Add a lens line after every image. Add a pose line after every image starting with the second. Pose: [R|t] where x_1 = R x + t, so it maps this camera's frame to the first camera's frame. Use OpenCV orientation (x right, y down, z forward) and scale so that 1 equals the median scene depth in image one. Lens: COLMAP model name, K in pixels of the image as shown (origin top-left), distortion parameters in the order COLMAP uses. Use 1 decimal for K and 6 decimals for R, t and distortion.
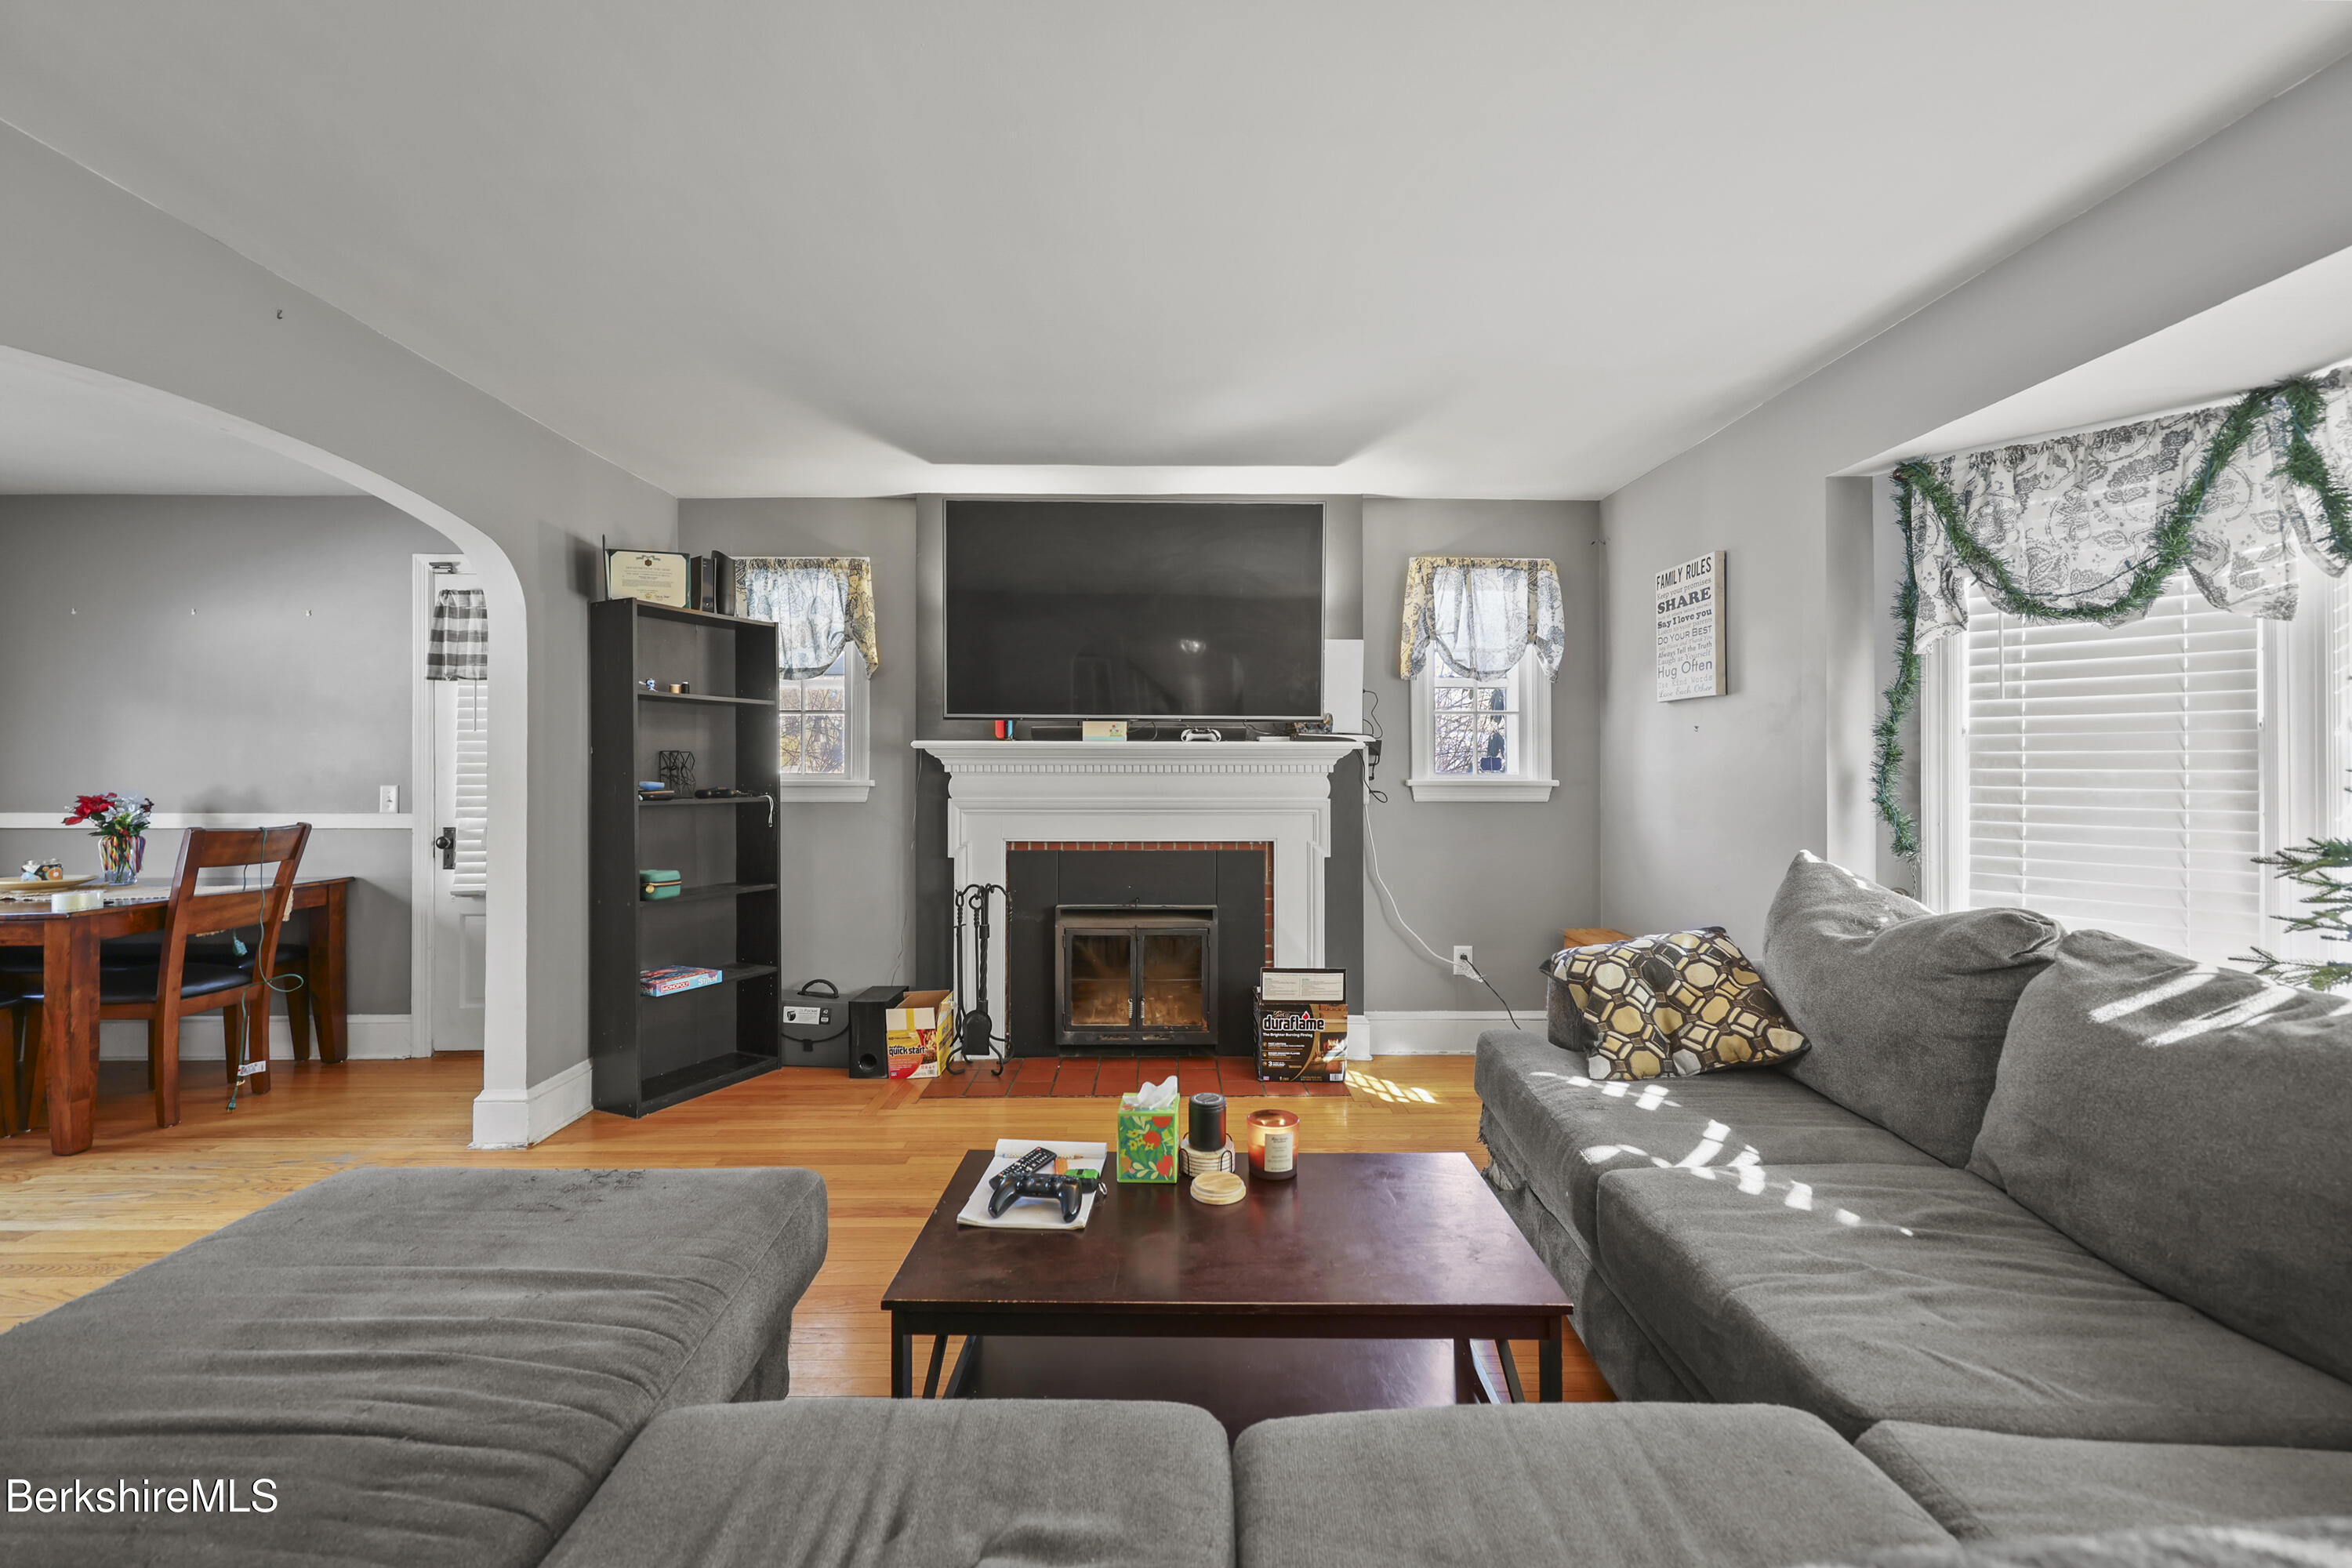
lens RADIAL K [[944.2, 0, 1162.2], [0, 944.2, 763.3], [0, 0, 1]] dist [-0.000977, 0.000160]
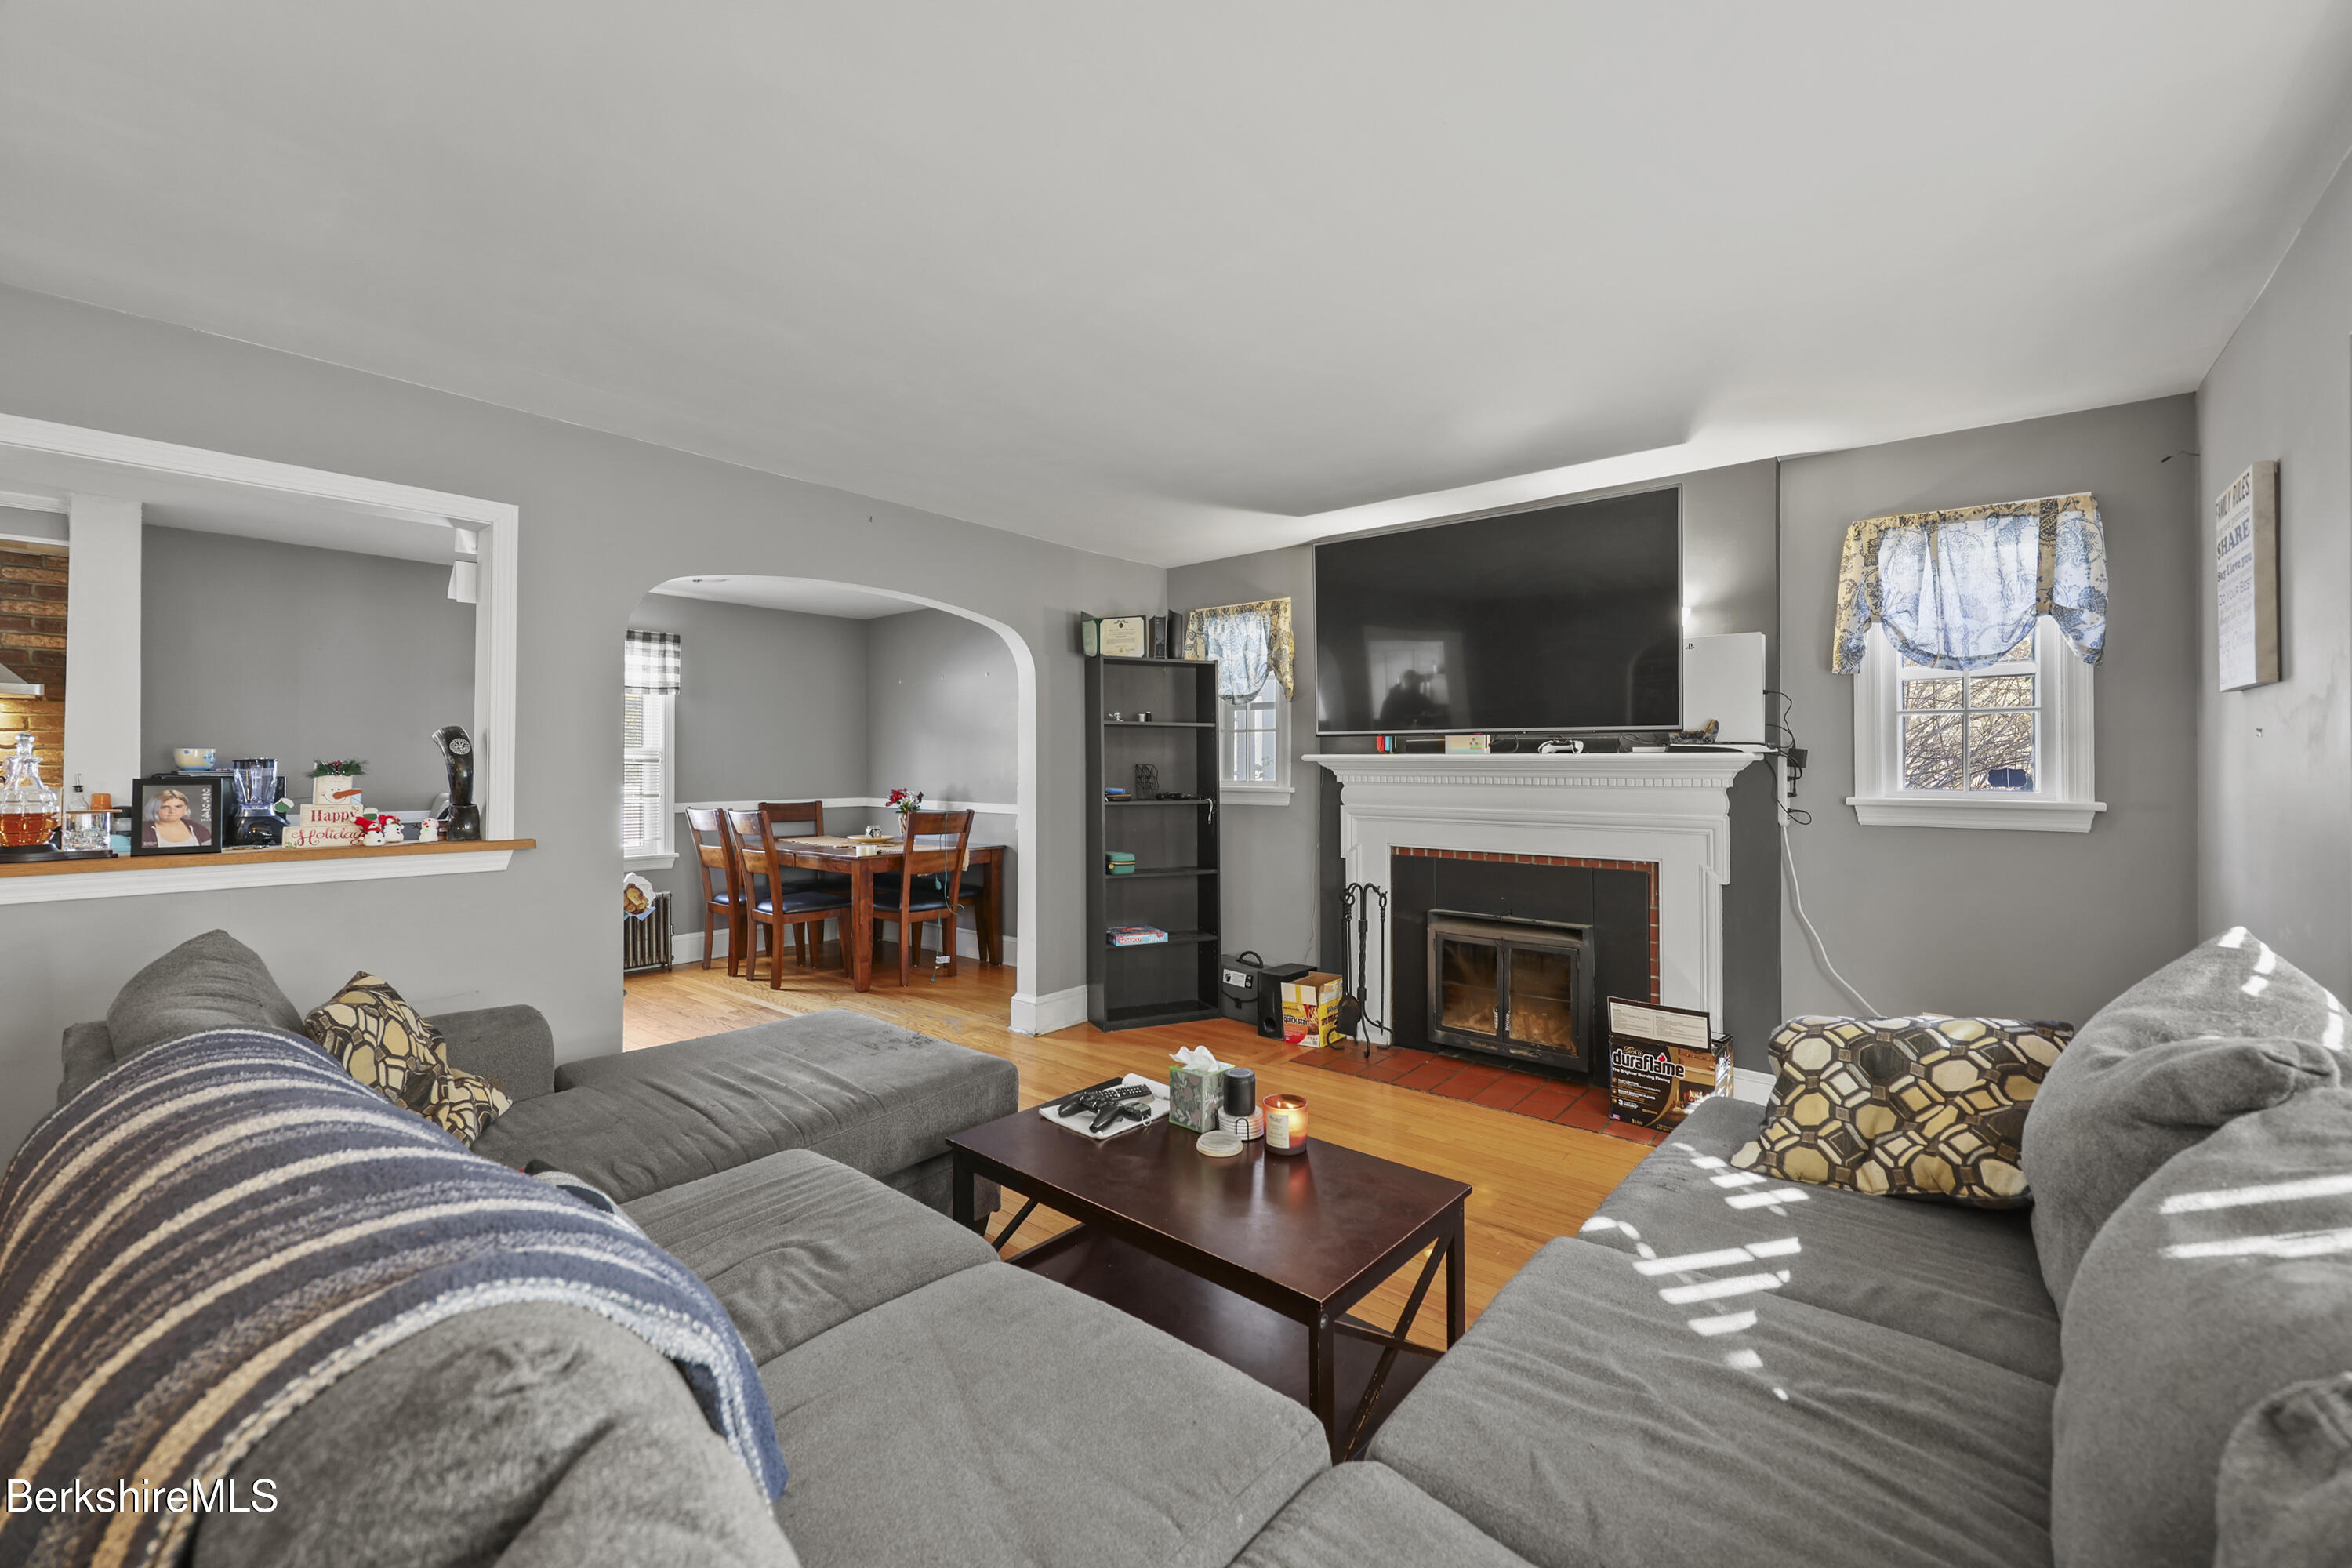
lens RADIAL K [[944.2, 0, 1205.0], [0, 944.2, 758.5], [0, 0, 1]] dist [-0.000977, 0.000160]
pose [[0.771853, -0.003397, -0.635792, 0.371519], [0.004724, 0.999989, 0.000391, -0.019987], [0.635784, -0.003305, 0.771860, 0.026343]]
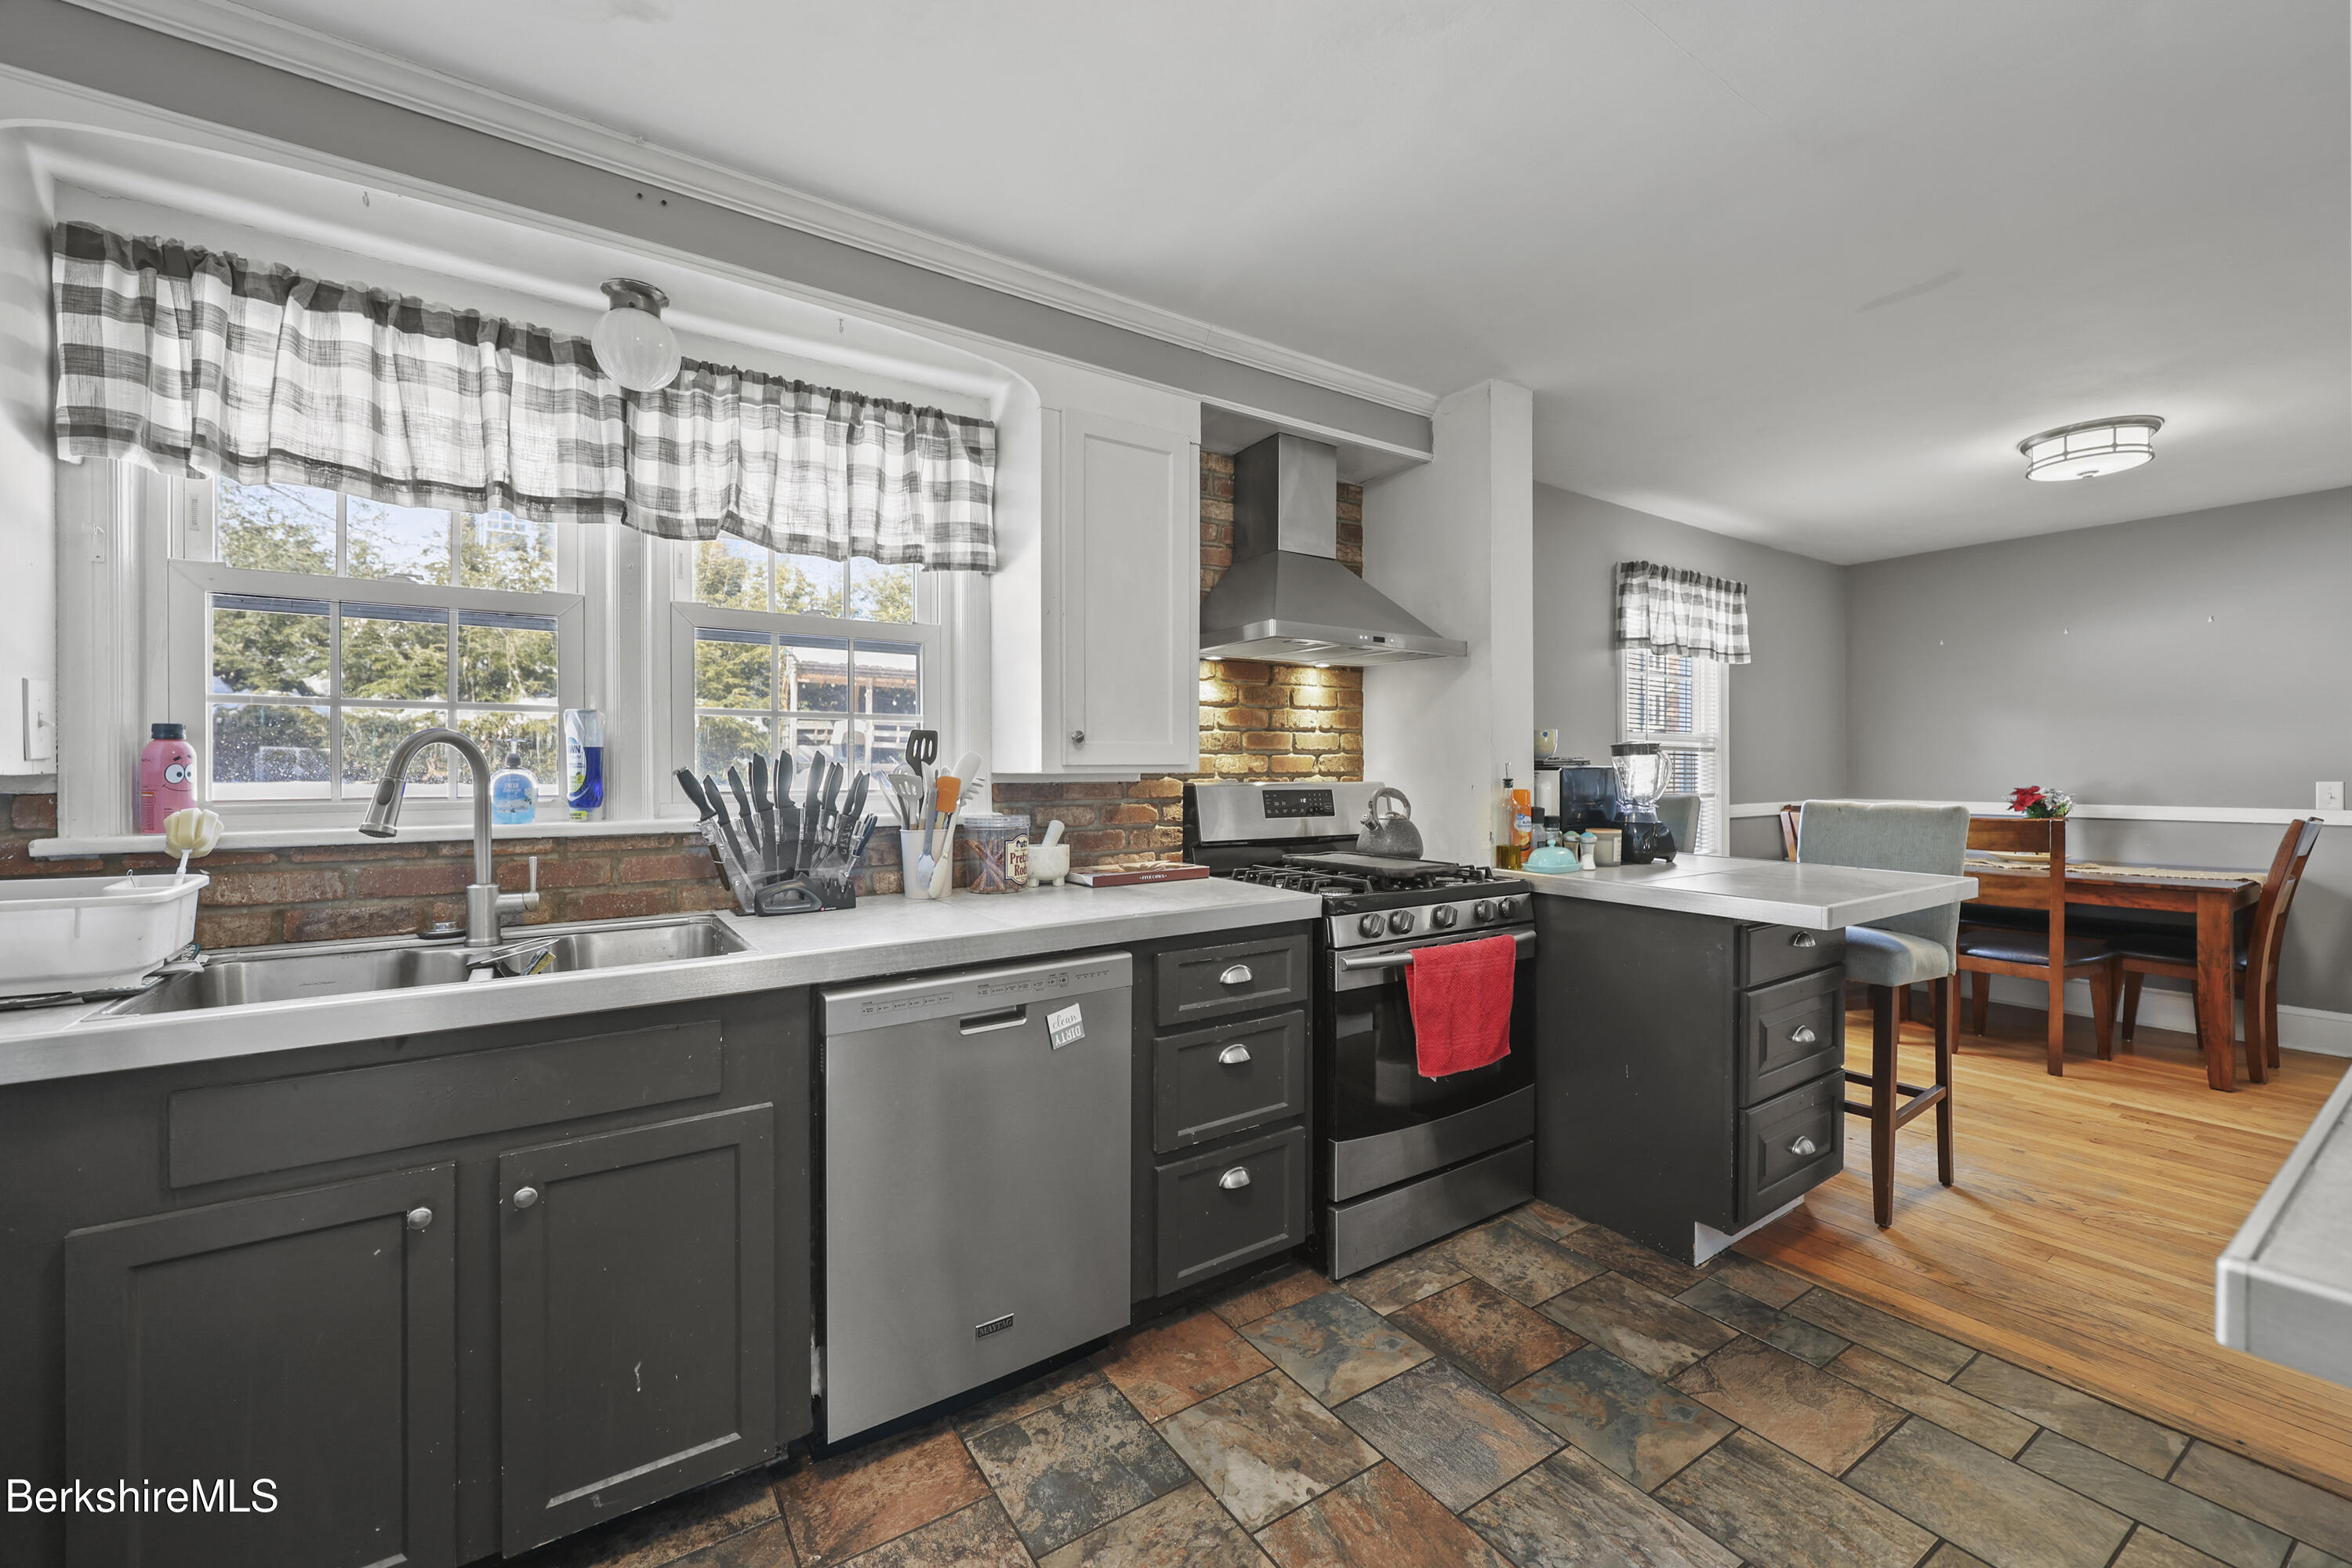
lens RADIAL K [[944.2, 0, 1184.0], [0, 944.2, 772.4], [0, 0, 1]] dist [-0.000977, 0.000160]
pose [[0.551049, 0.004040, -0.834463, -0.677602], [0.012849, 0.999829, 0.013326, -0.015948], [0.834374, -0.018066, 0.550902, -0.574545]]
